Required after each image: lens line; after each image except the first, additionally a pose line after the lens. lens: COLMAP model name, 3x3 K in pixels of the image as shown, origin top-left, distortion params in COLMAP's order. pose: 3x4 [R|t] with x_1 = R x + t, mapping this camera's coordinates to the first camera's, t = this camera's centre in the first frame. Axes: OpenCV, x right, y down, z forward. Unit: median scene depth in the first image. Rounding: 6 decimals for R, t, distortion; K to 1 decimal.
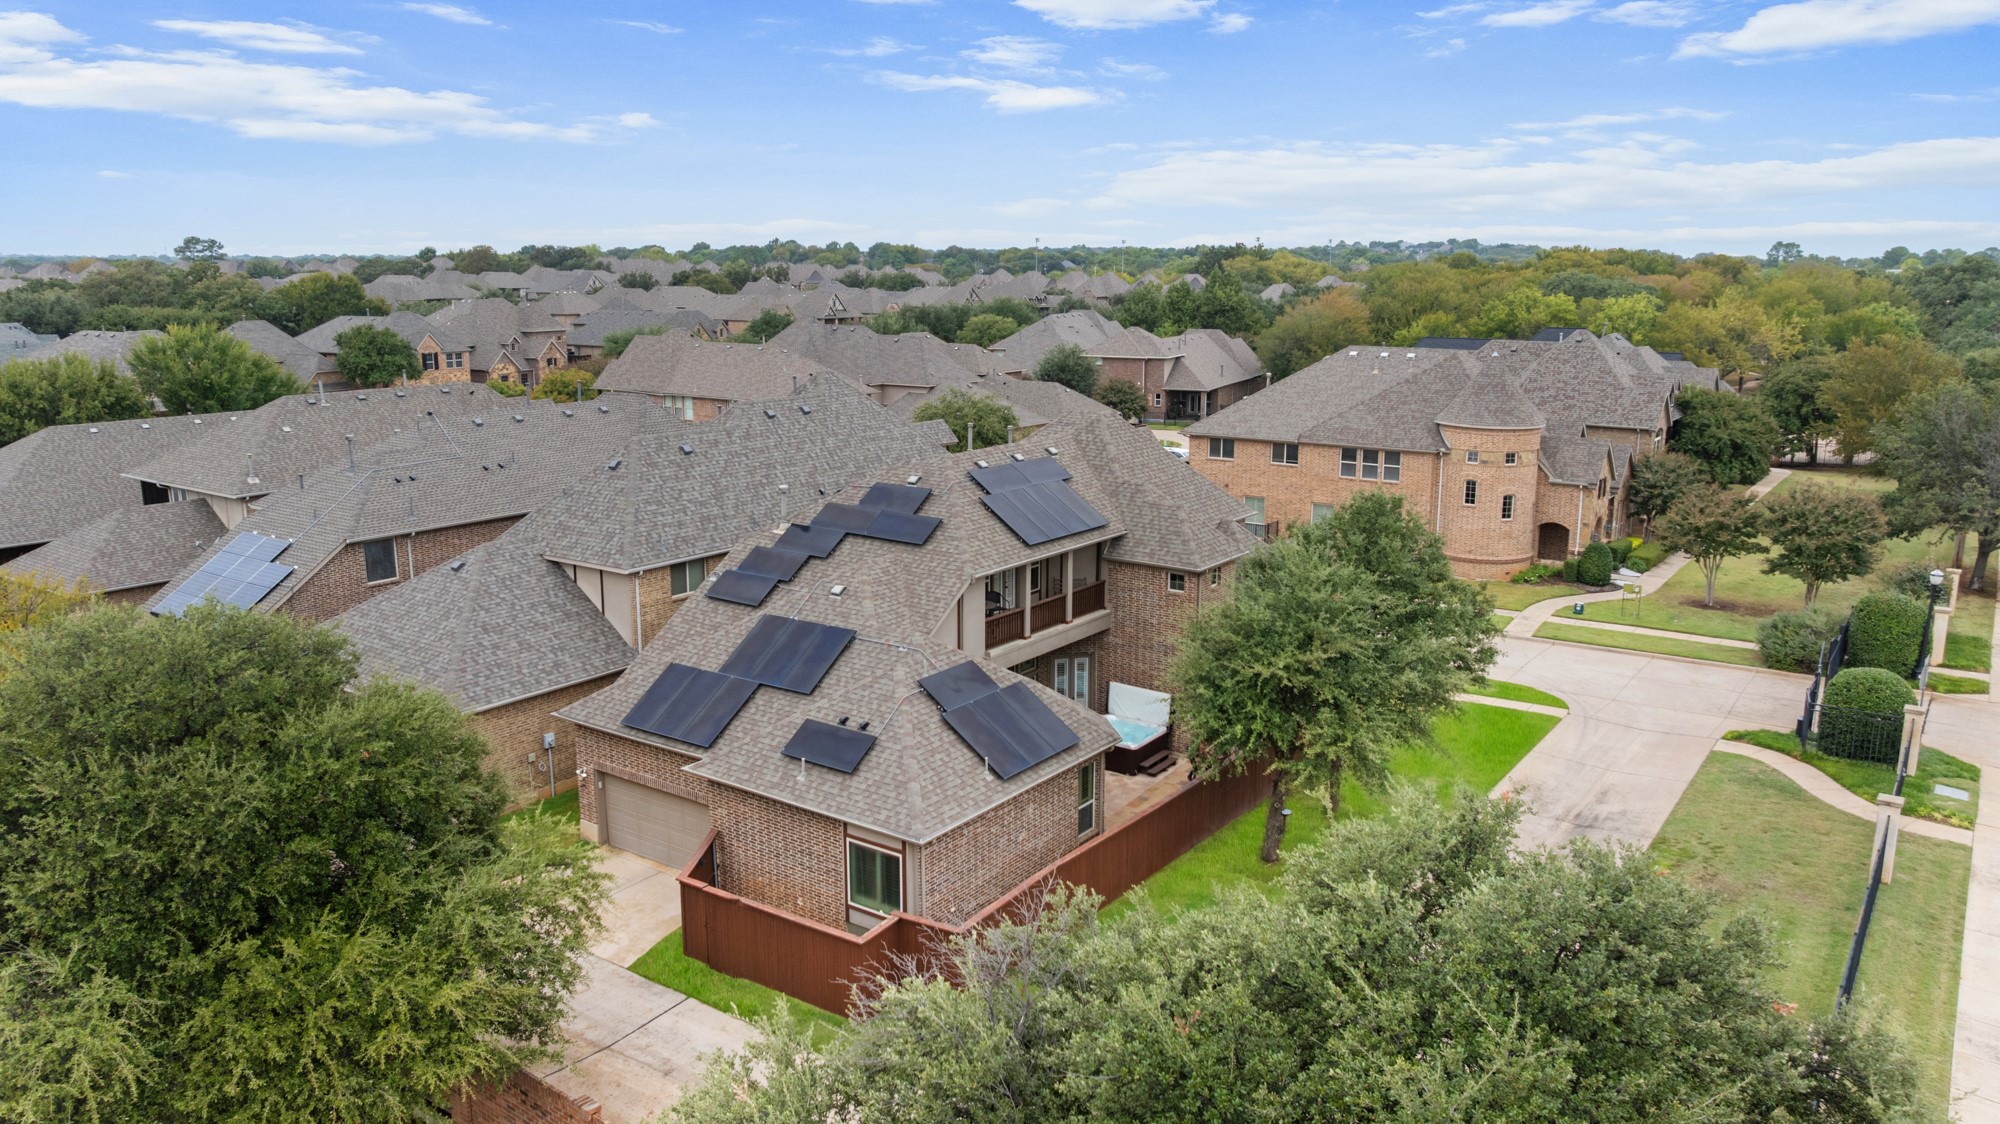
lens RADIAL K [[1405.1, 0, 1000.0], [0, 1405.1, 562.0], [0, 0, 1]] dist [-0.018974, -0.002662]
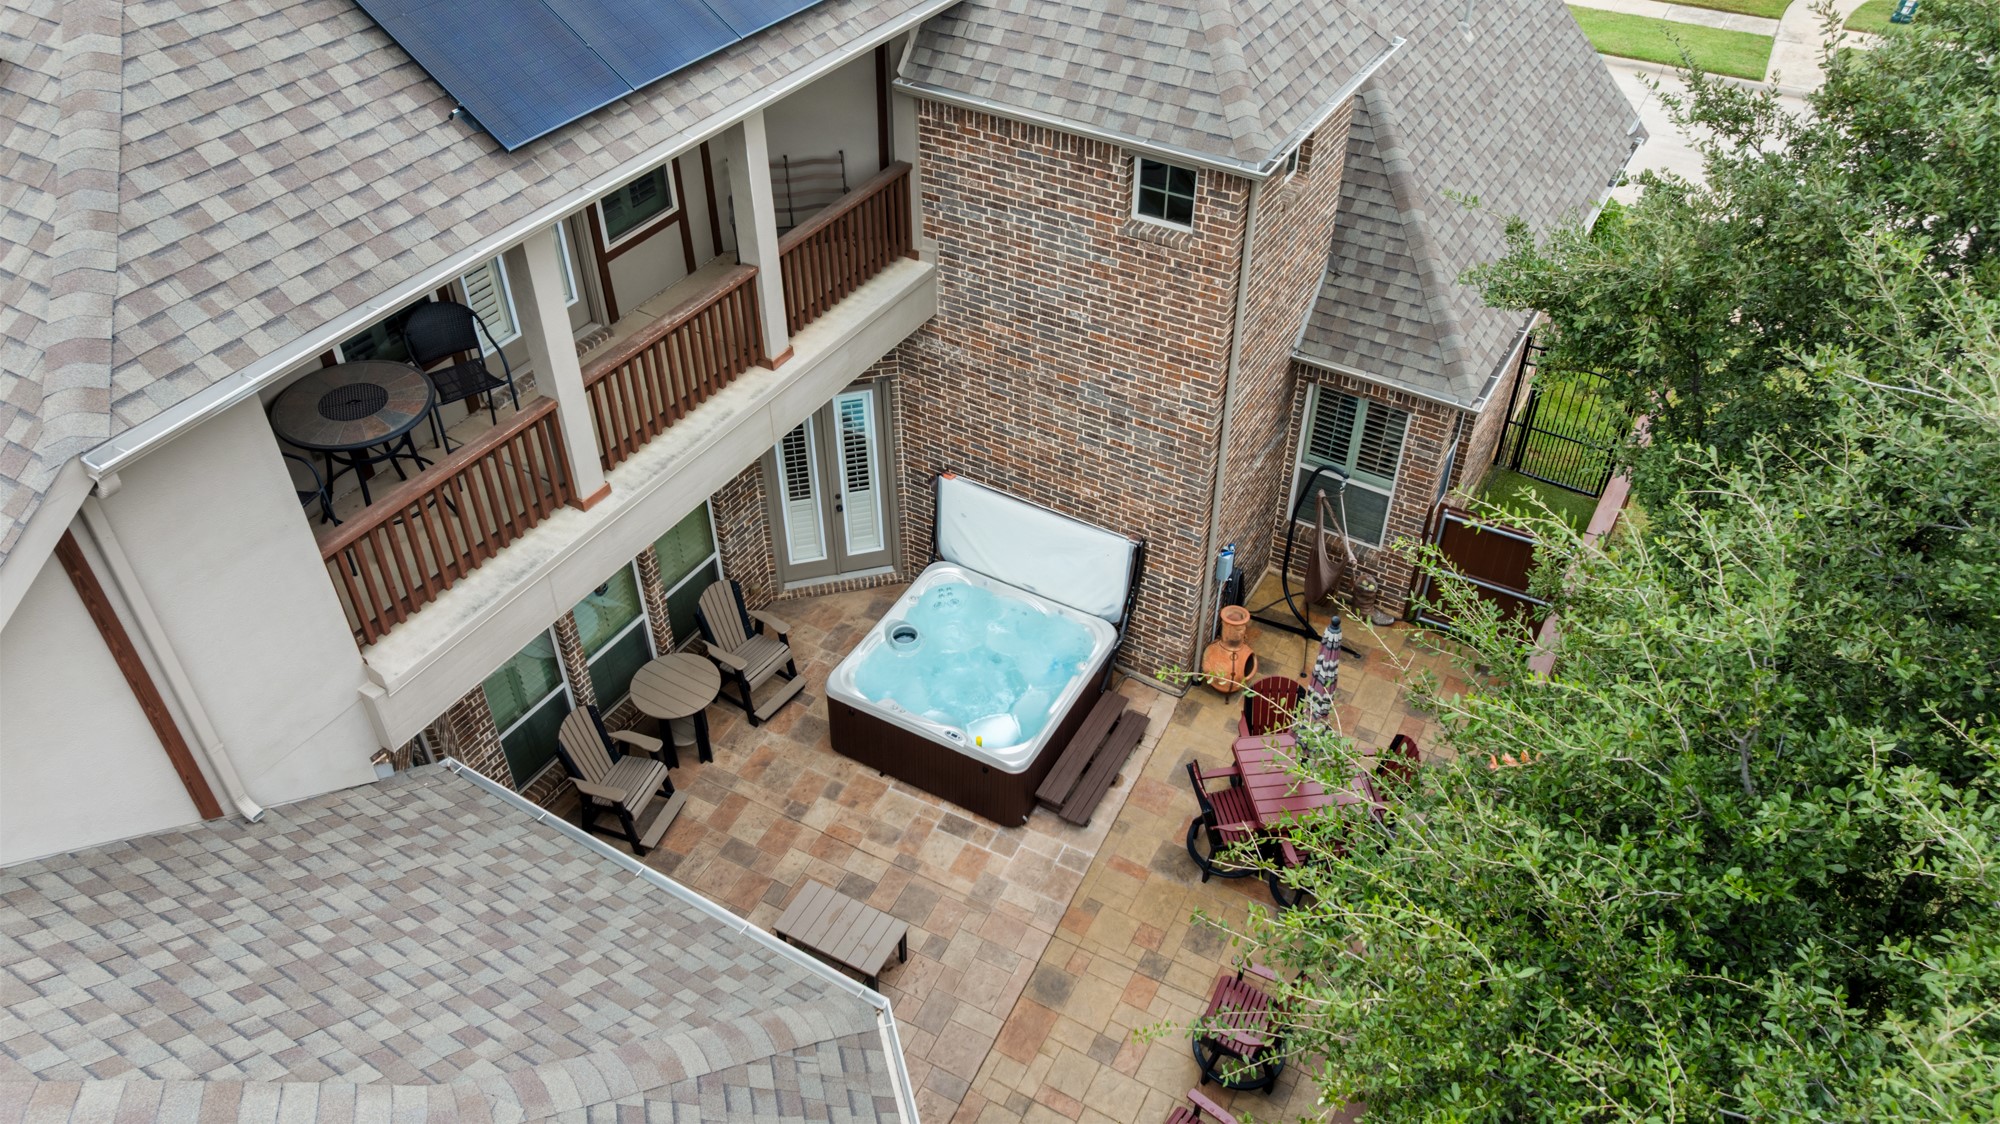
lens RADIAL K [[1405.1, 0, 1000.0], [0, 1405.1, 562.0], [0, 0, 1]] dist [-0.018974, -0.002662]
pose [[0.996348, -0.057891, 0.062769, 0.072112], [0.022184, 0.885342, 0.464410, -0.048673], [-0.082457, -0.461322, 0.883393, 0.721660]]
